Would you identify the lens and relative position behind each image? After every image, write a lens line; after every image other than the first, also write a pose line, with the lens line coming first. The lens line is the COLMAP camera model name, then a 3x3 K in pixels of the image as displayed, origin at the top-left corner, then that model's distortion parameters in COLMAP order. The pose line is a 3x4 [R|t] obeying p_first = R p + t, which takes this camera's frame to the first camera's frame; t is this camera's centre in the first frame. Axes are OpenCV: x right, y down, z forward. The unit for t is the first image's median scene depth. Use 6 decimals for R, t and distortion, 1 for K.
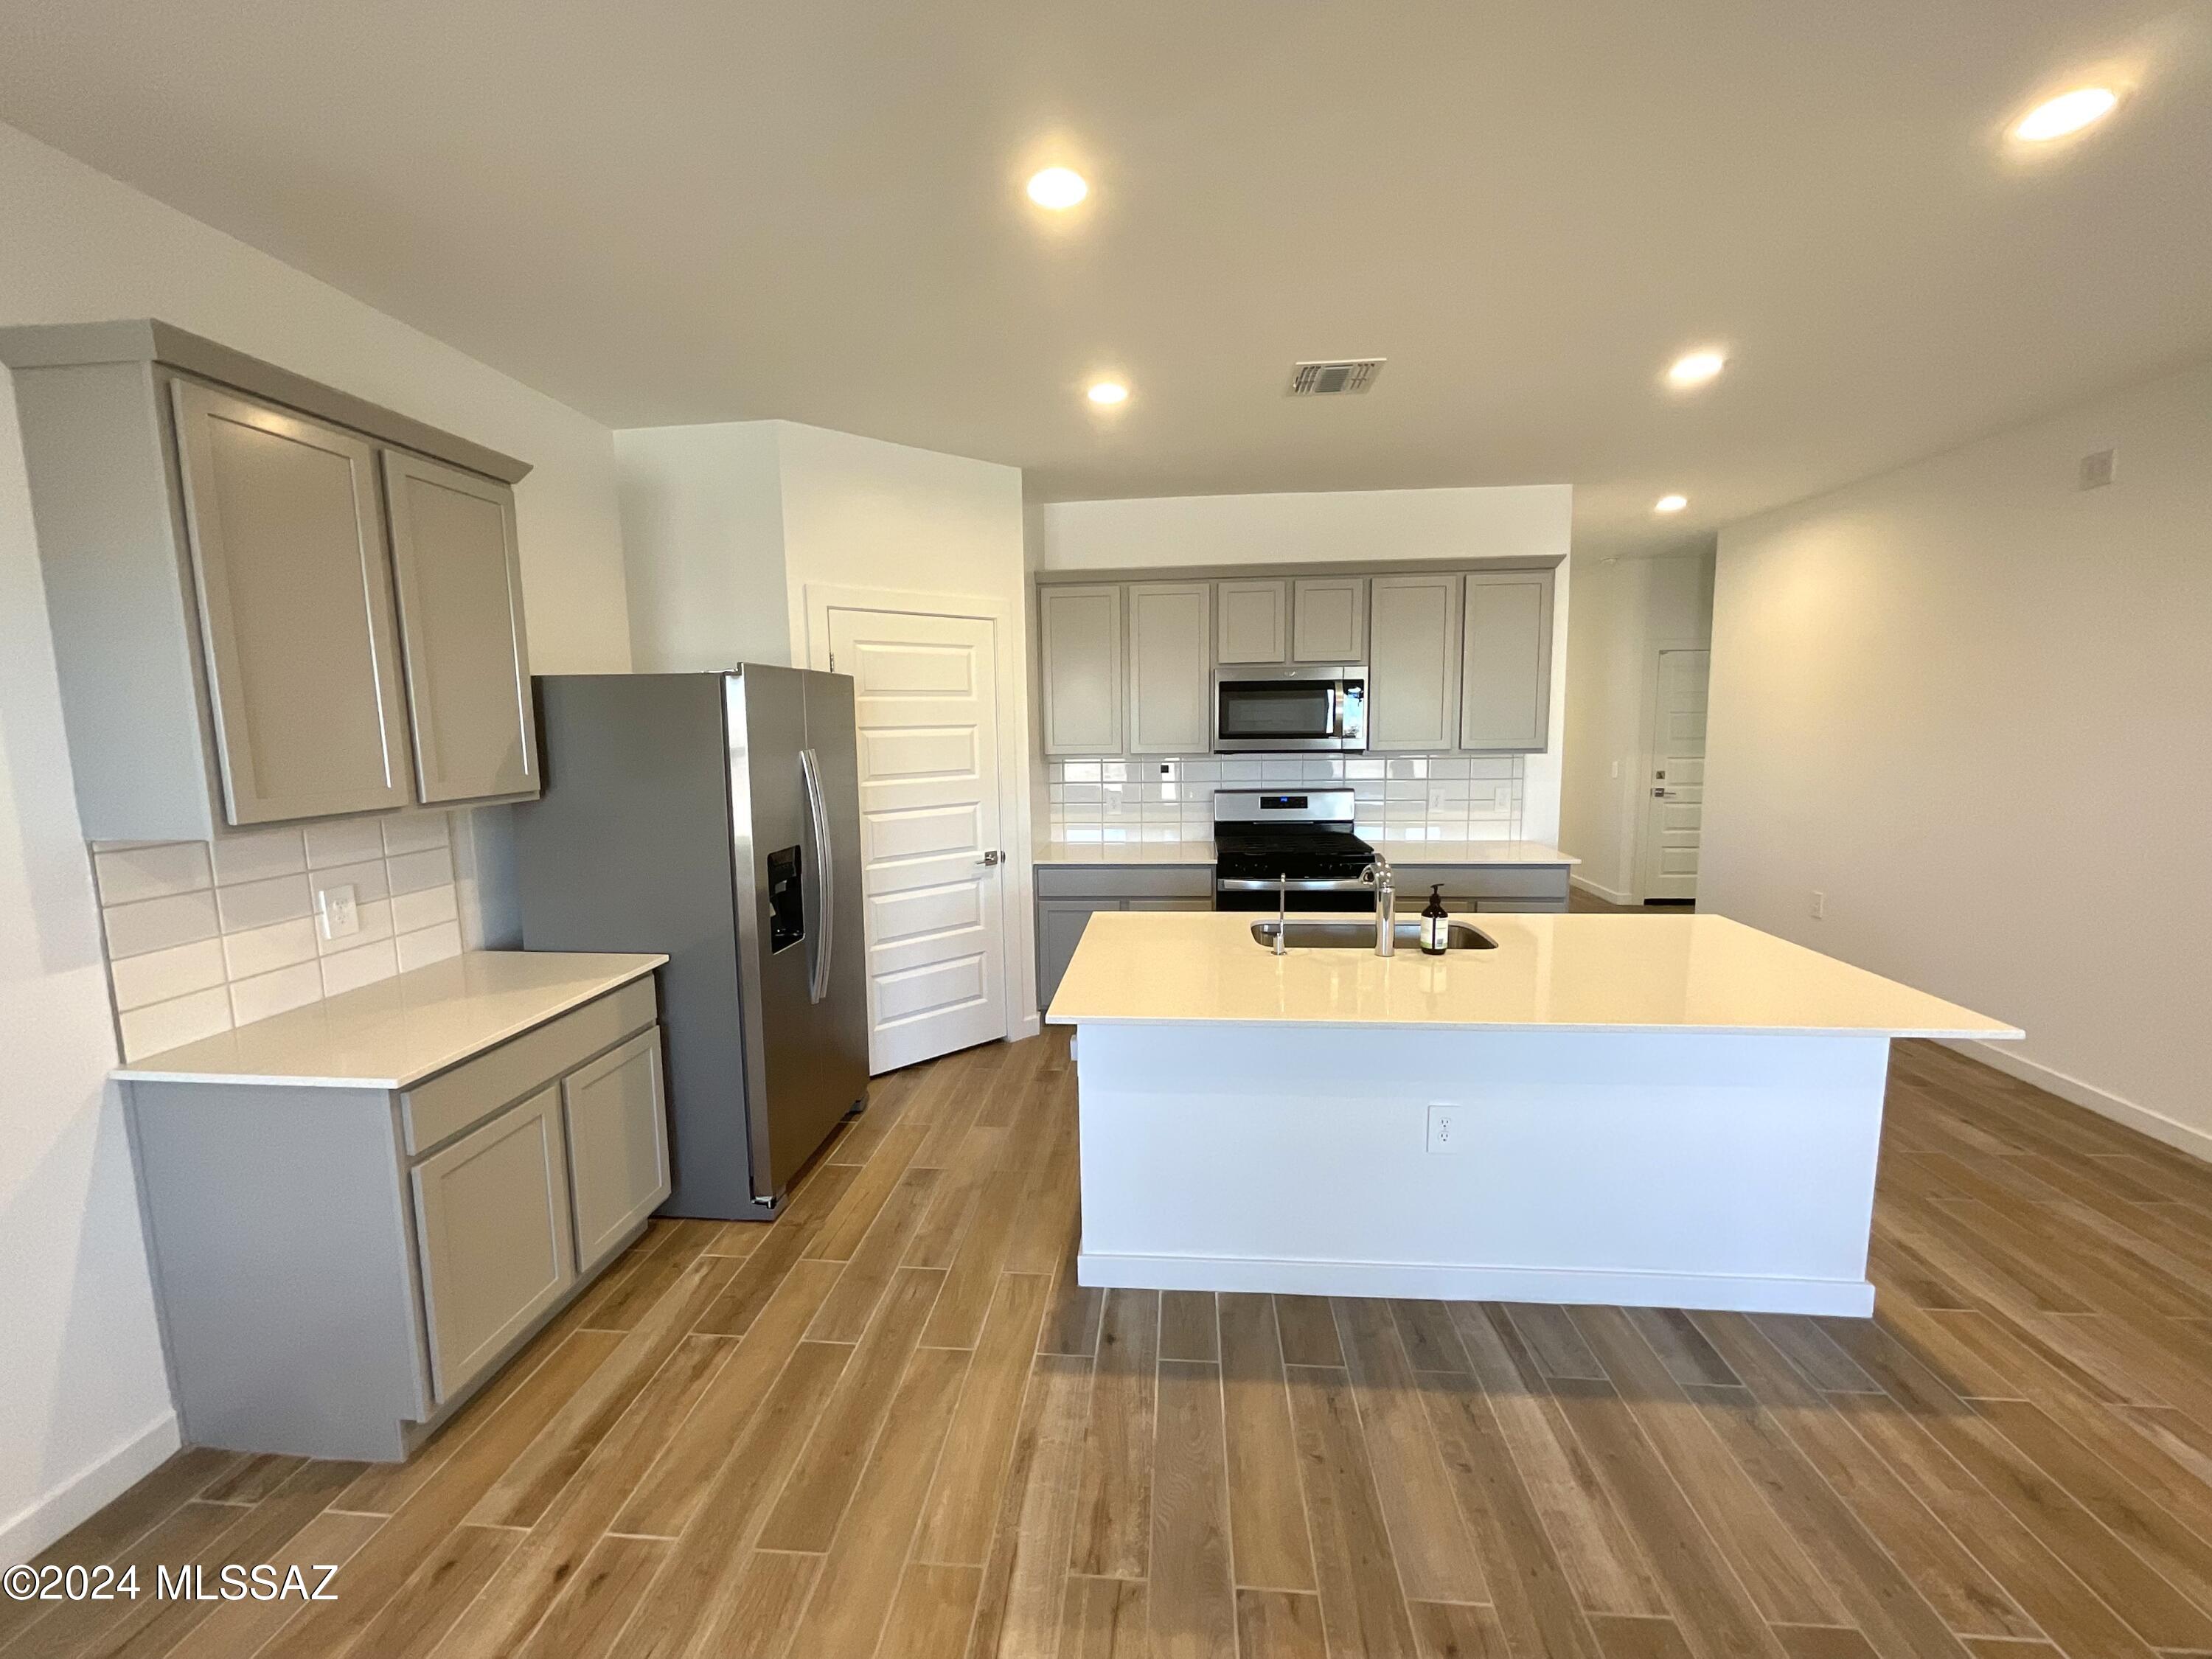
lens RADIAL K [[890.2, 0, 1106.0], [0, 890.2, 829.5], [0, 0, 1]] dist [0.001329, -0.000009]
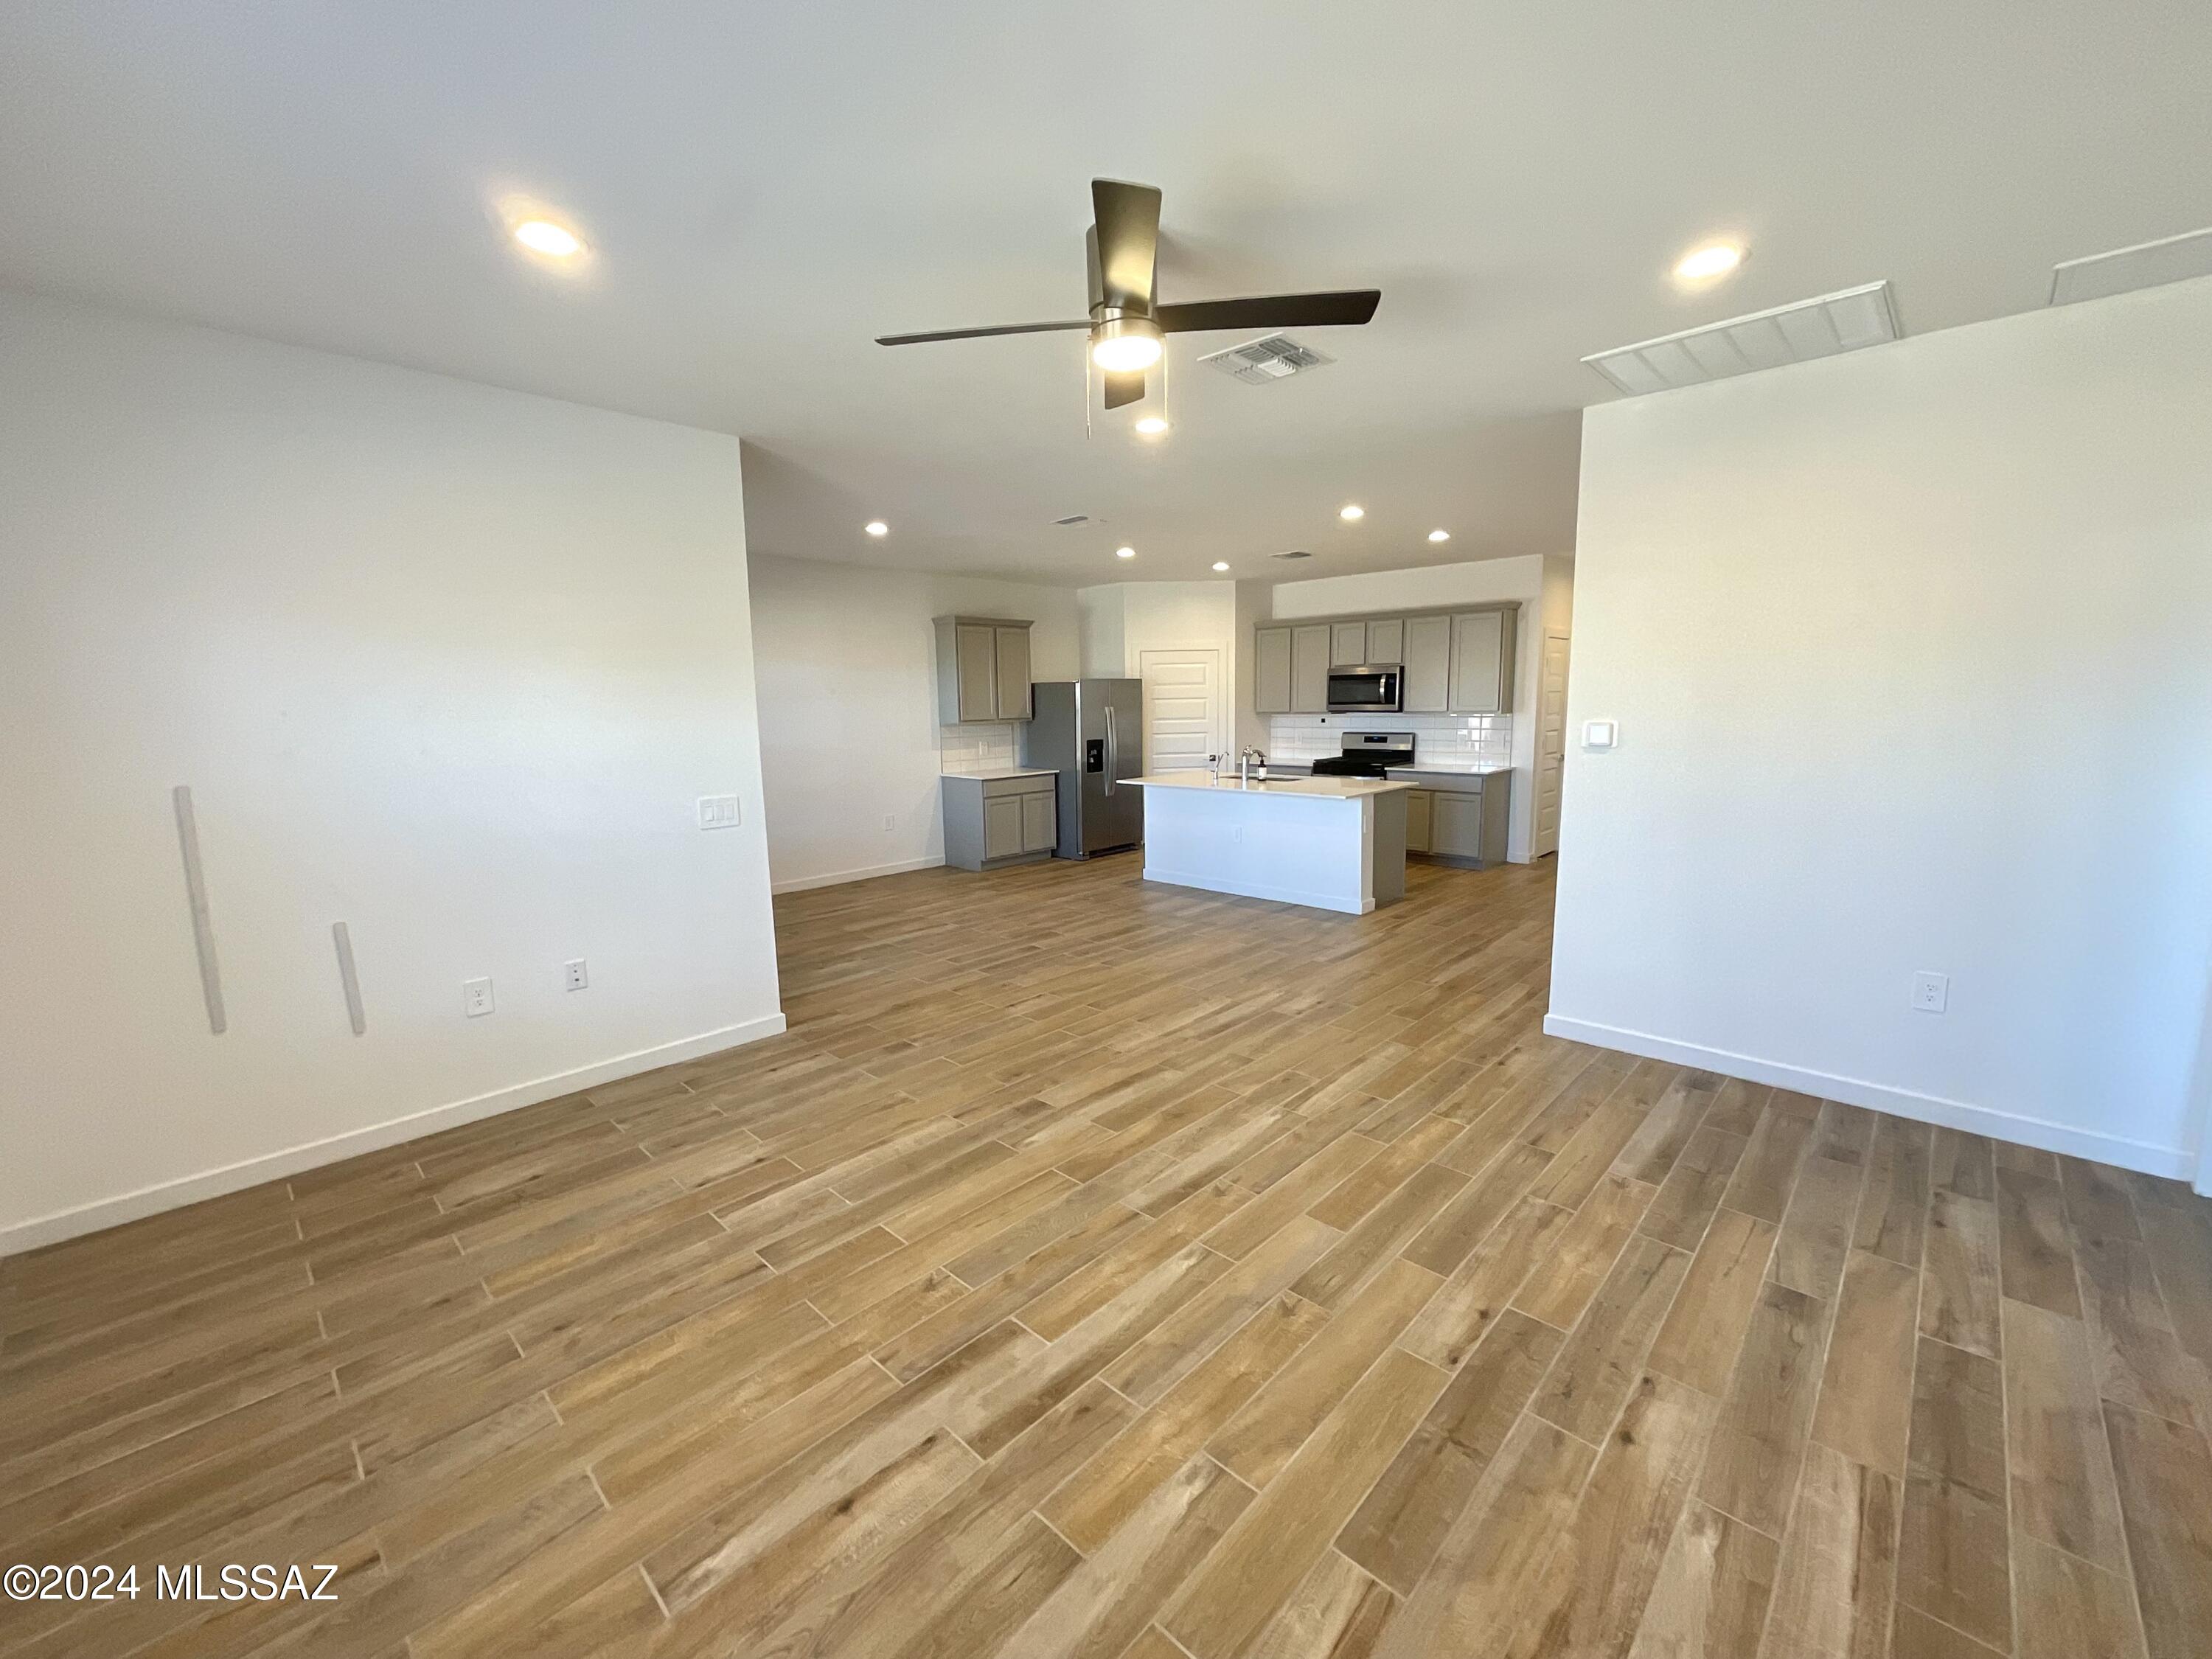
lens RADIAL K [[902.0, 0, 1112.5], [0, 902.0, 818.0], [0, 0, 1]] dist [0.013473, -0.000011]
pose [[0.788457, 0.084391, -0.609274, 1.570973], [-0.071900, 0.996398, 0.044966, 0.146982], [0.610874, 0.008353, 0.791684, -1.377561]]
